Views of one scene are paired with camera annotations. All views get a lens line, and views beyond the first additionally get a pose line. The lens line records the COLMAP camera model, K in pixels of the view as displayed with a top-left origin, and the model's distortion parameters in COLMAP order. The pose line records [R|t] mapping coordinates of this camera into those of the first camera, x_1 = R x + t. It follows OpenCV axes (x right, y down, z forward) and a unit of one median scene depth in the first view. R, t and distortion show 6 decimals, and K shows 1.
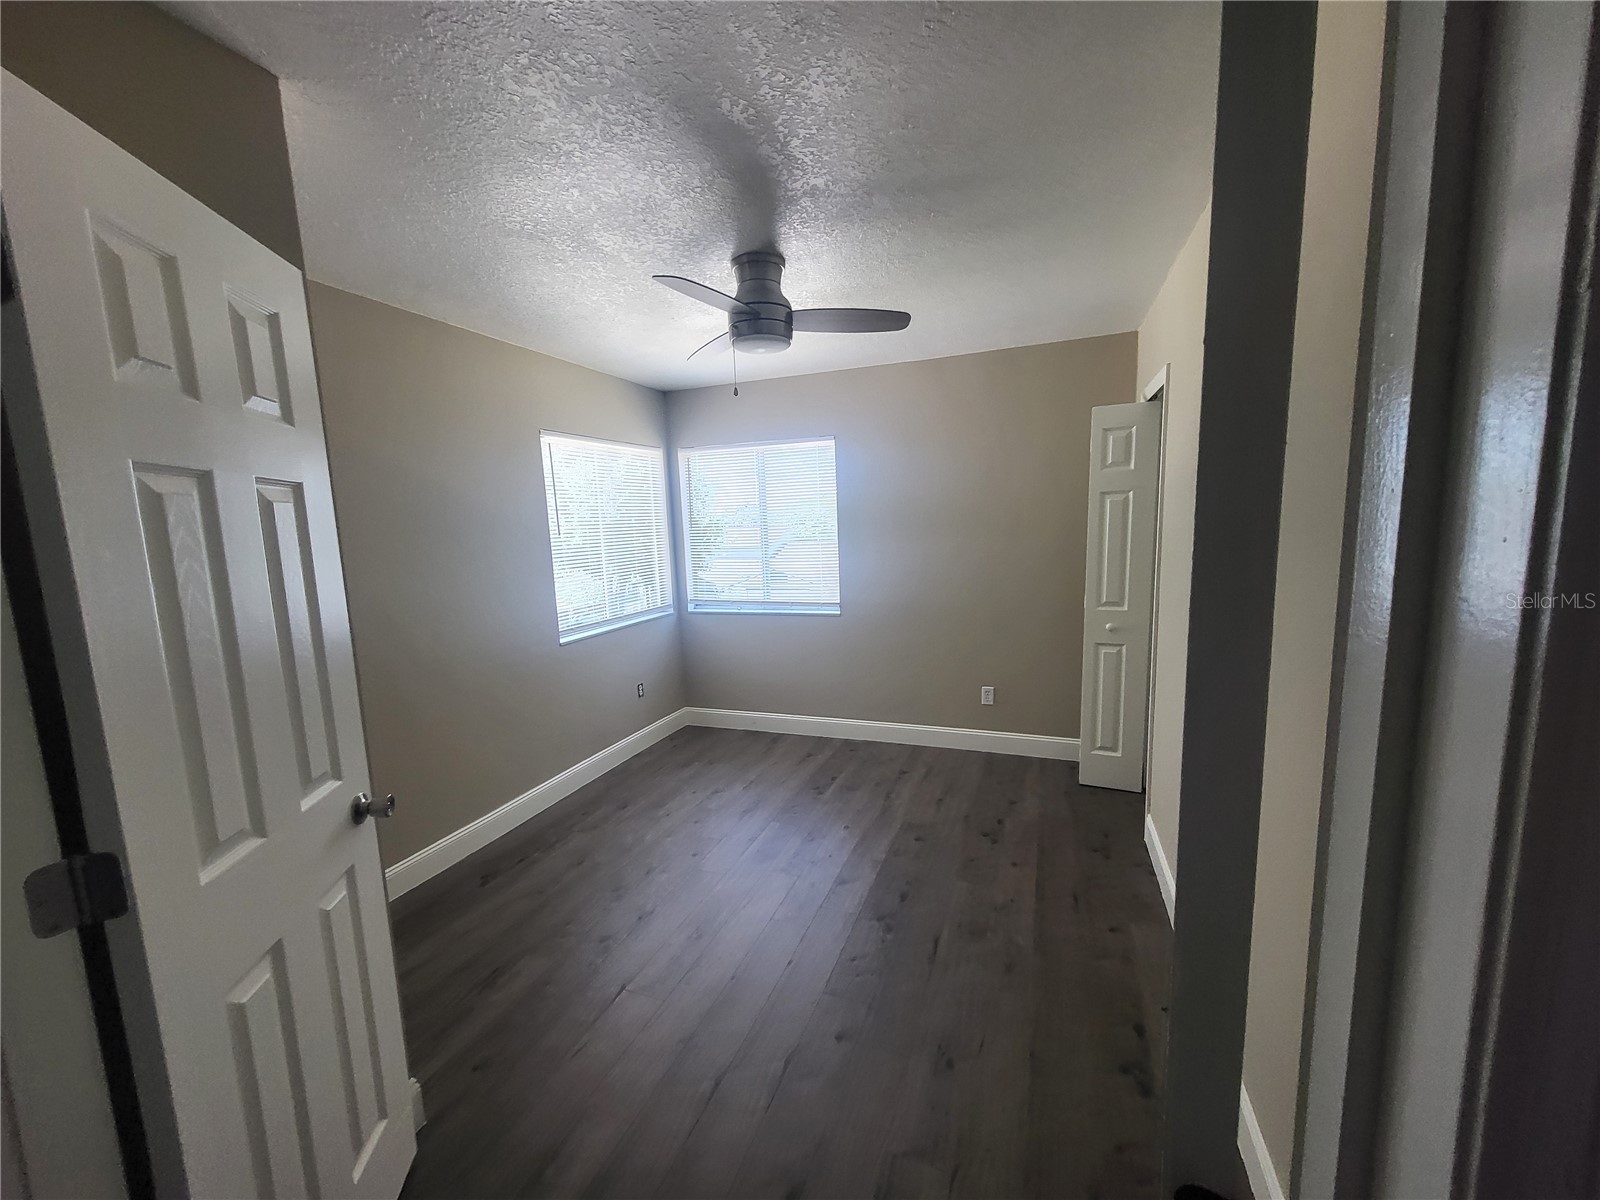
lens RADIAL K [[626.0, 0, 799.8], [0, 626.0, 607.4], [0, 0, 1]] dist [-0.000165, 0.000635]
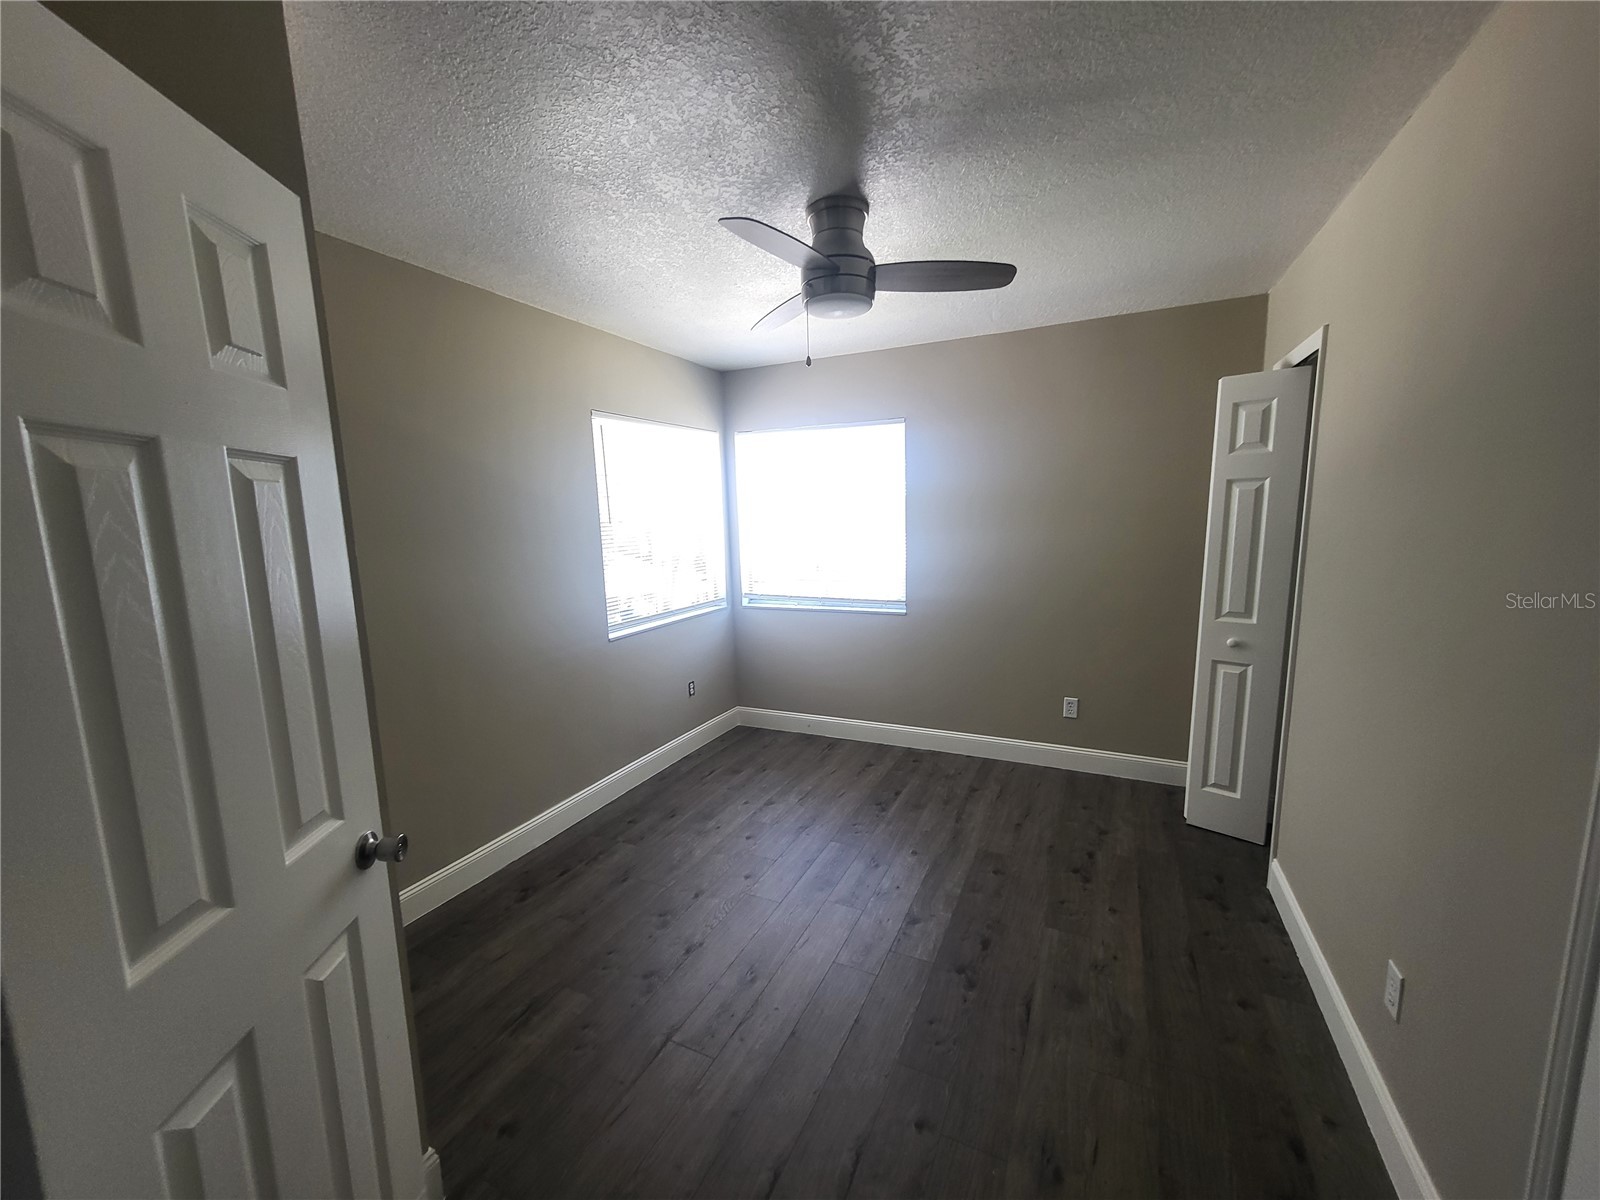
lens RADIAL K [[626.0, 0, 791.4], [0, 626.0, 604.3], [0, 0, 1]] dist [-0.000165, 0.000635]
pose [[0.995965, 0.022342, -0.086922, -0.042582], [-0.021310, 0.999691, 0.012782, -0.017722], [0.087180, -0.010878, 0.996133, 0.130332]]
